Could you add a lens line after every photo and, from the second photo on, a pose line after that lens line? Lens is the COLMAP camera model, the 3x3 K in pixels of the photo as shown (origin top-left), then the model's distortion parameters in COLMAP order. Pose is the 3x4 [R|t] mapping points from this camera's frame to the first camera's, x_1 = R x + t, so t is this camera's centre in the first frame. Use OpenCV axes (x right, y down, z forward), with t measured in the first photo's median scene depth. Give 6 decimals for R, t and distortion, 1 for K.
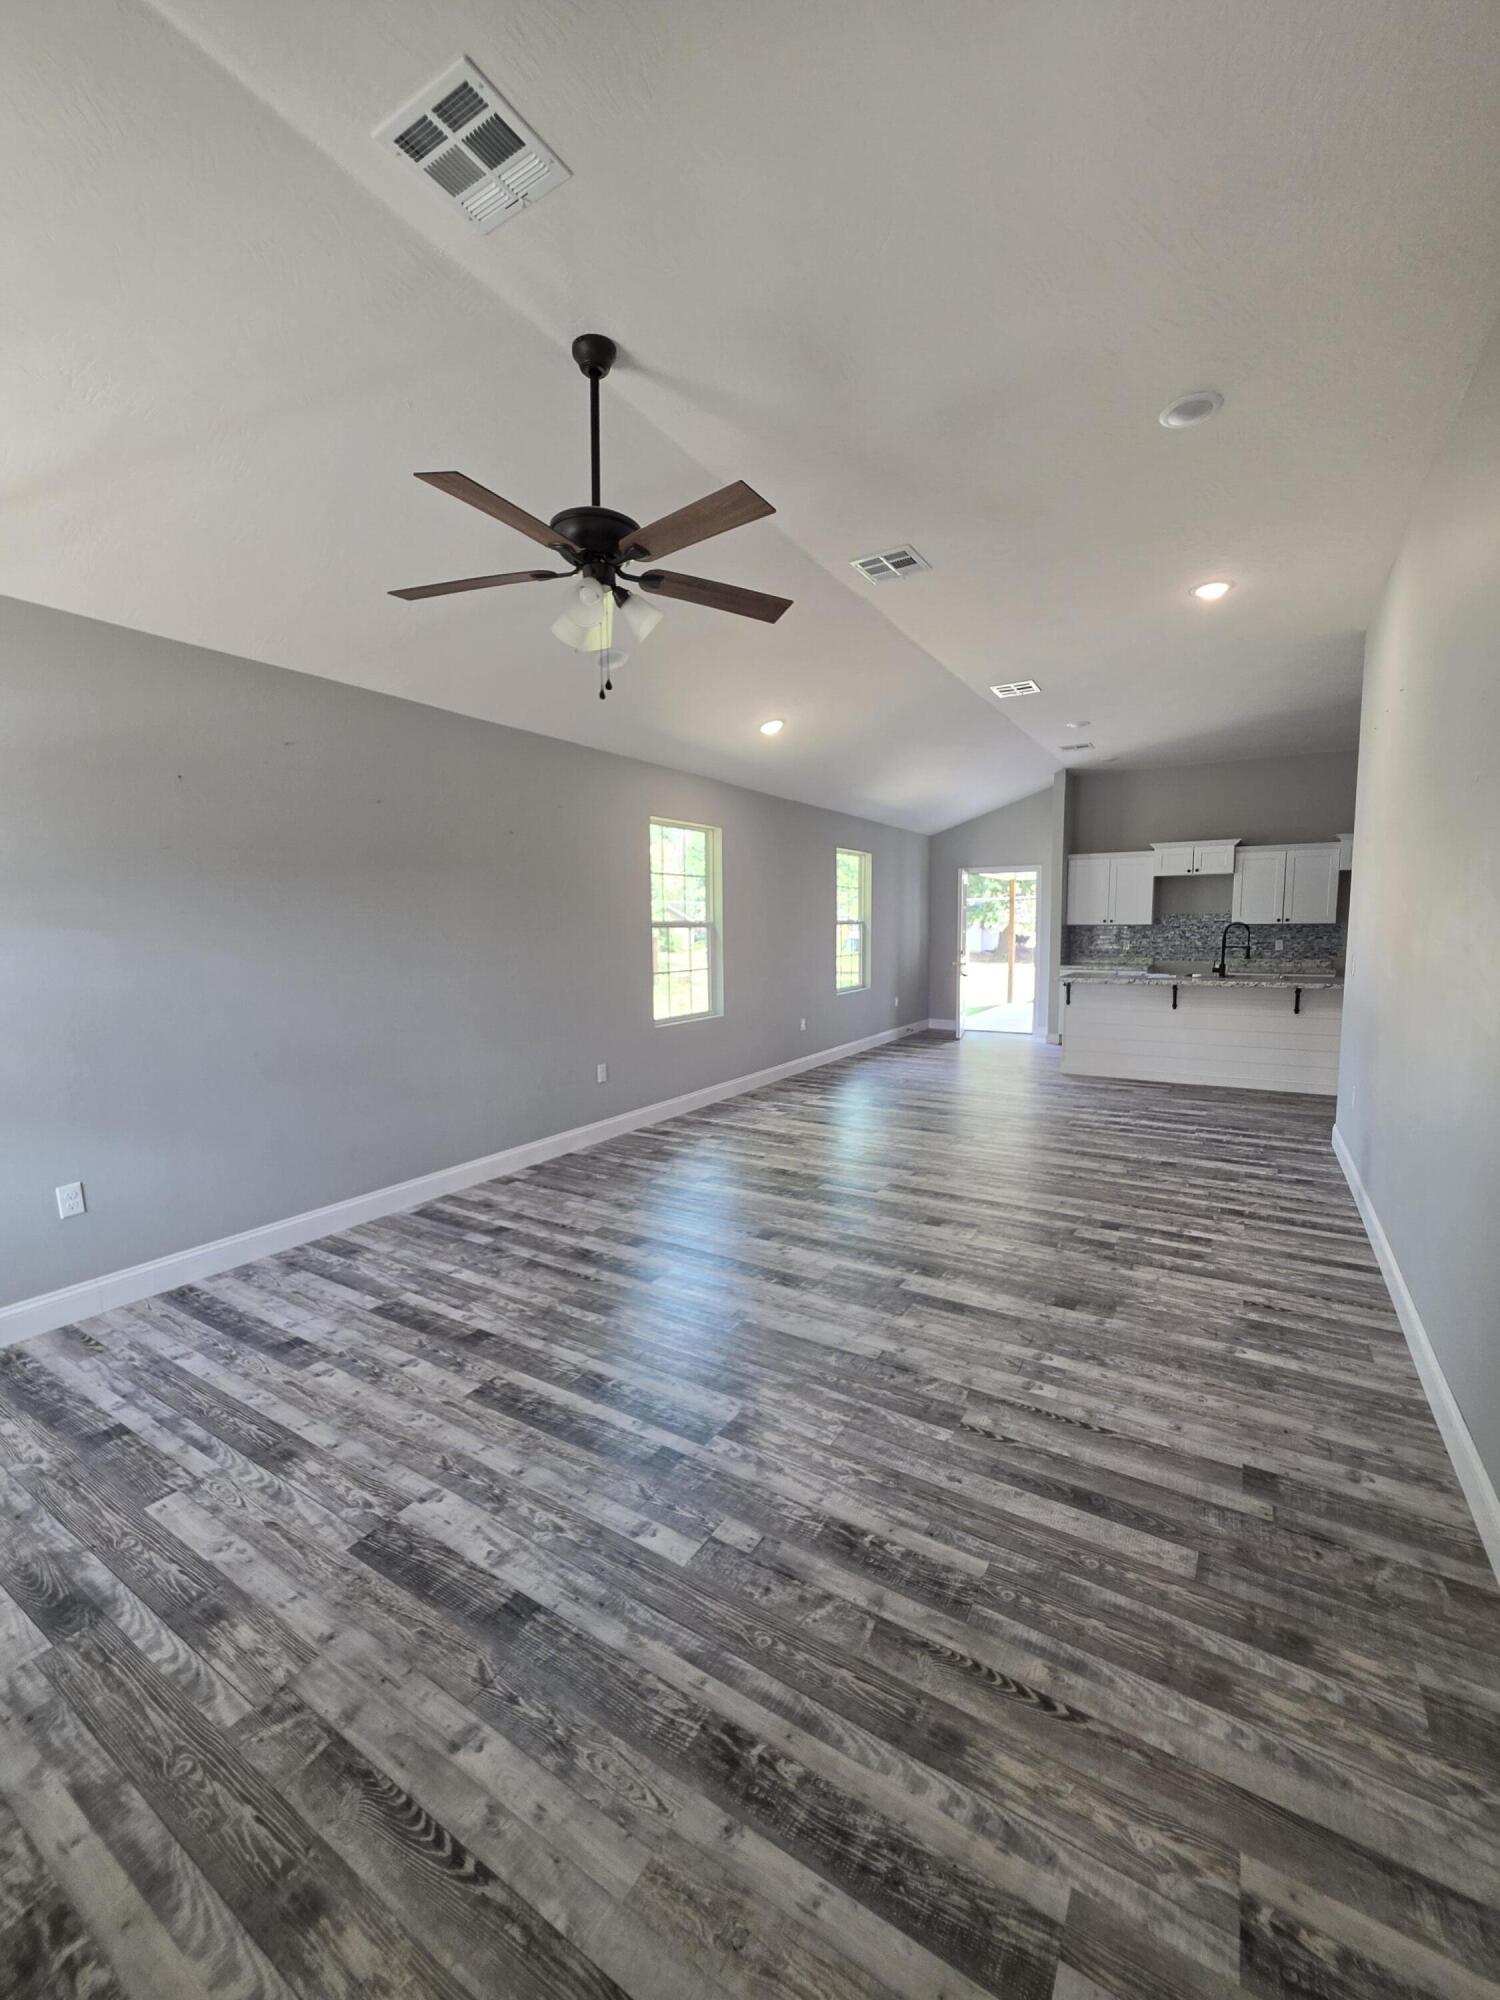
lens RADIAL K [[802.9, 0, 750.4], [0, 802.9, 997.5], [0, 0, 1]] dist [-0.008764, 0.001615]
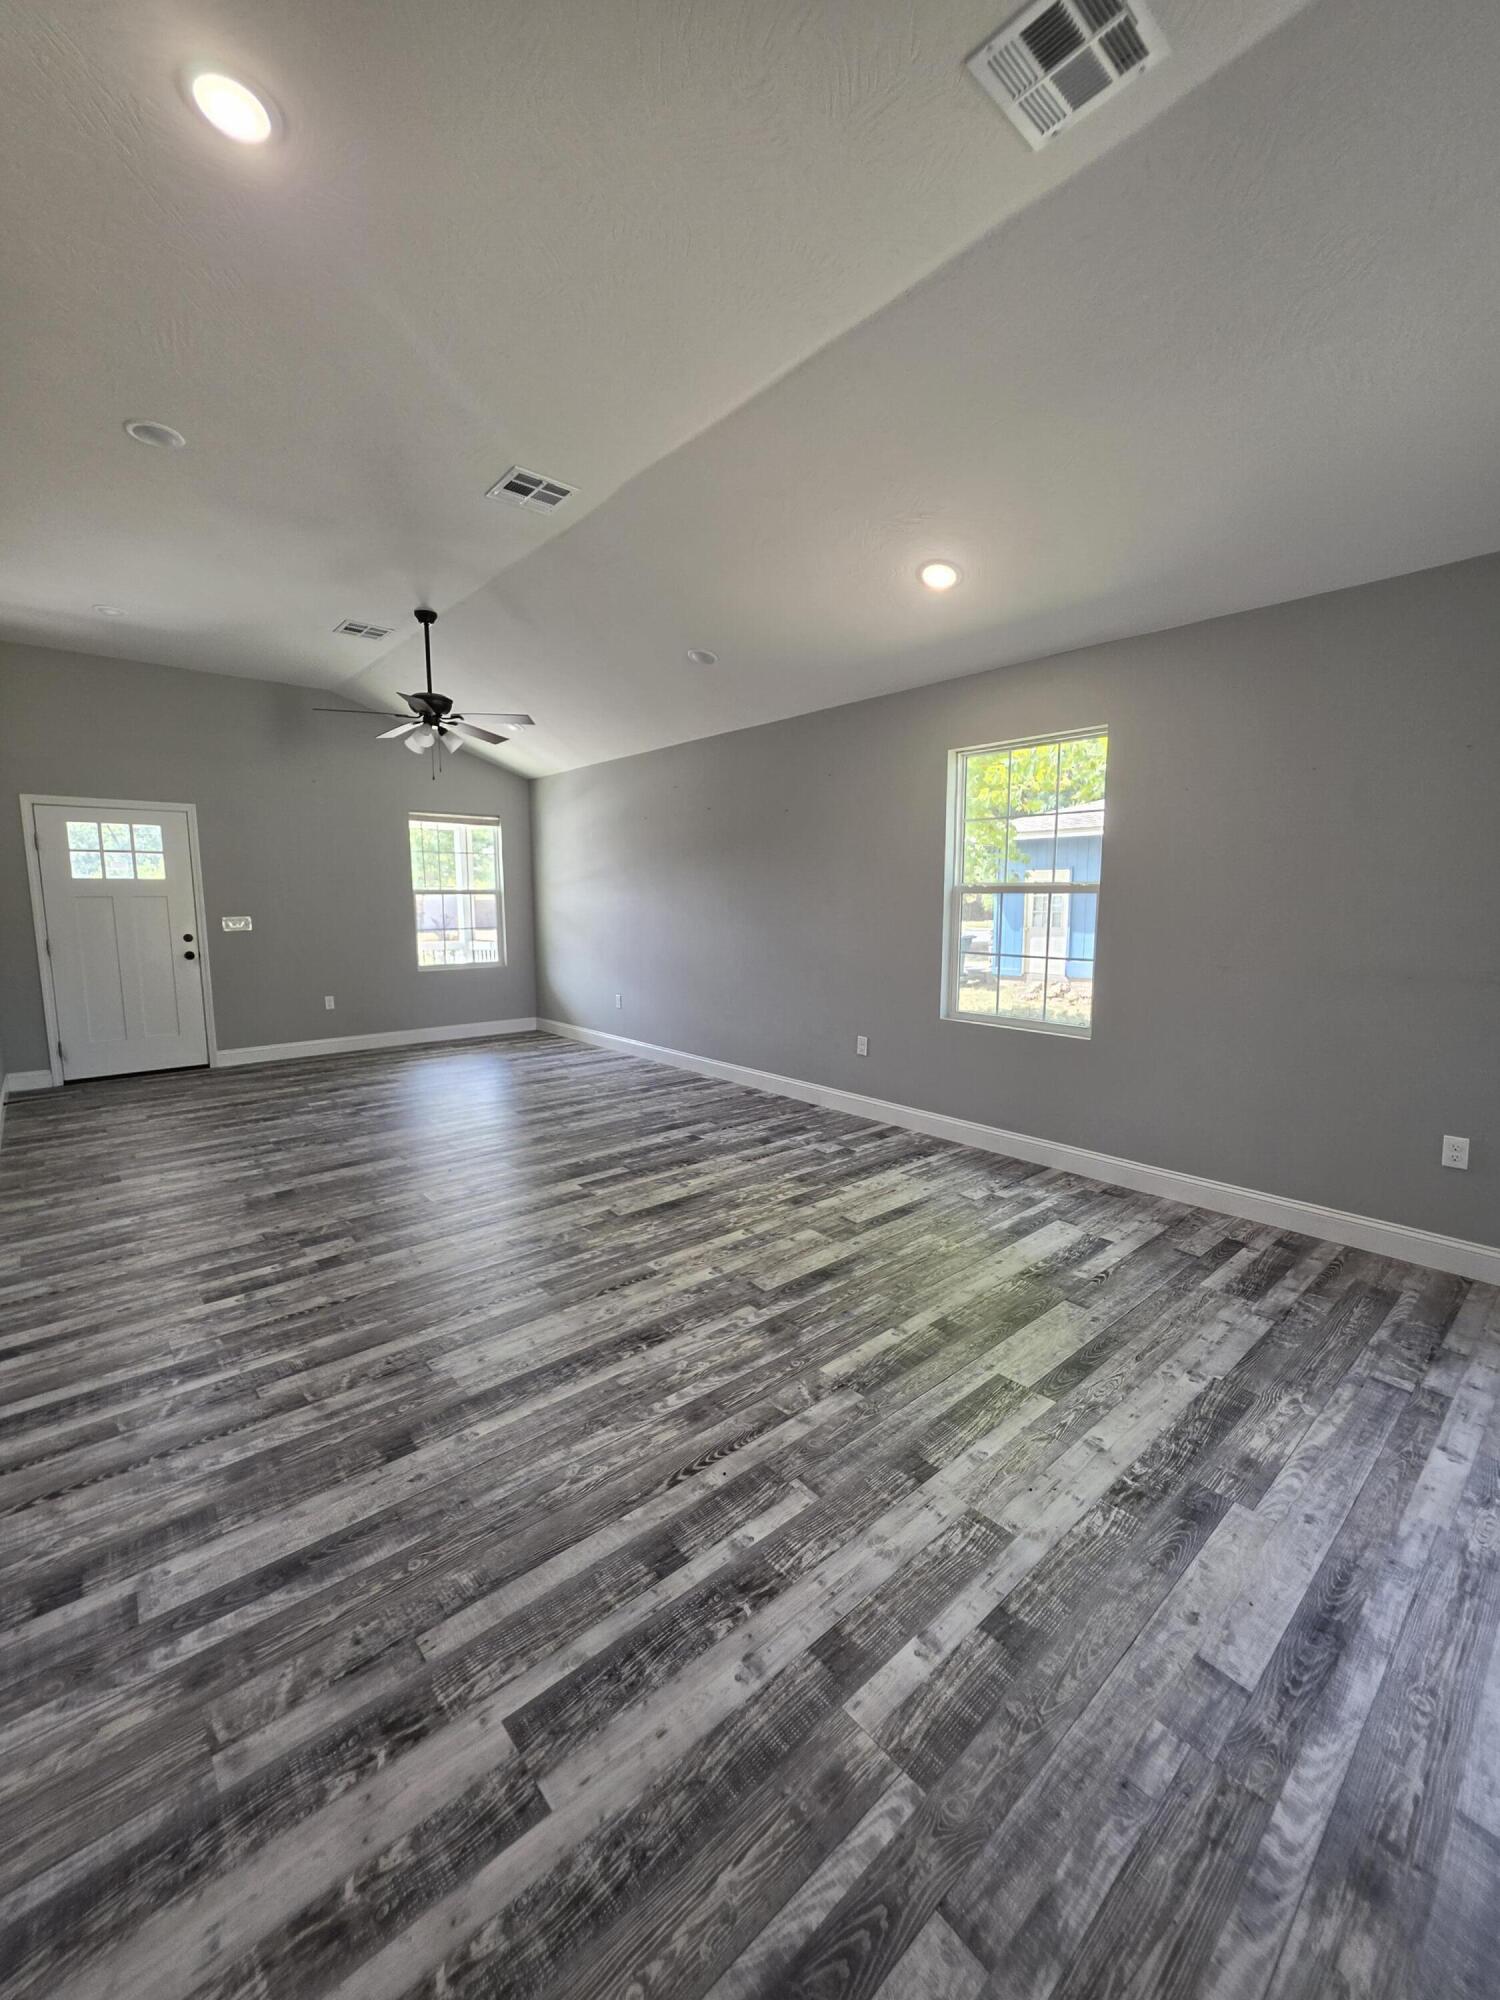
lens RADIAL K [[802.9, 0, 751.9], [0, 802.9, 998.4], [0, 0, 1]] dist [-0.008764, 0.001615]
pose [[-0.289038, 0.130620, -0.948365, 1.052403], [-0.083917, 0.983377, 0.161018, -0.146152], [0.953632, 0.126124, -0.273273, 1.580710]]
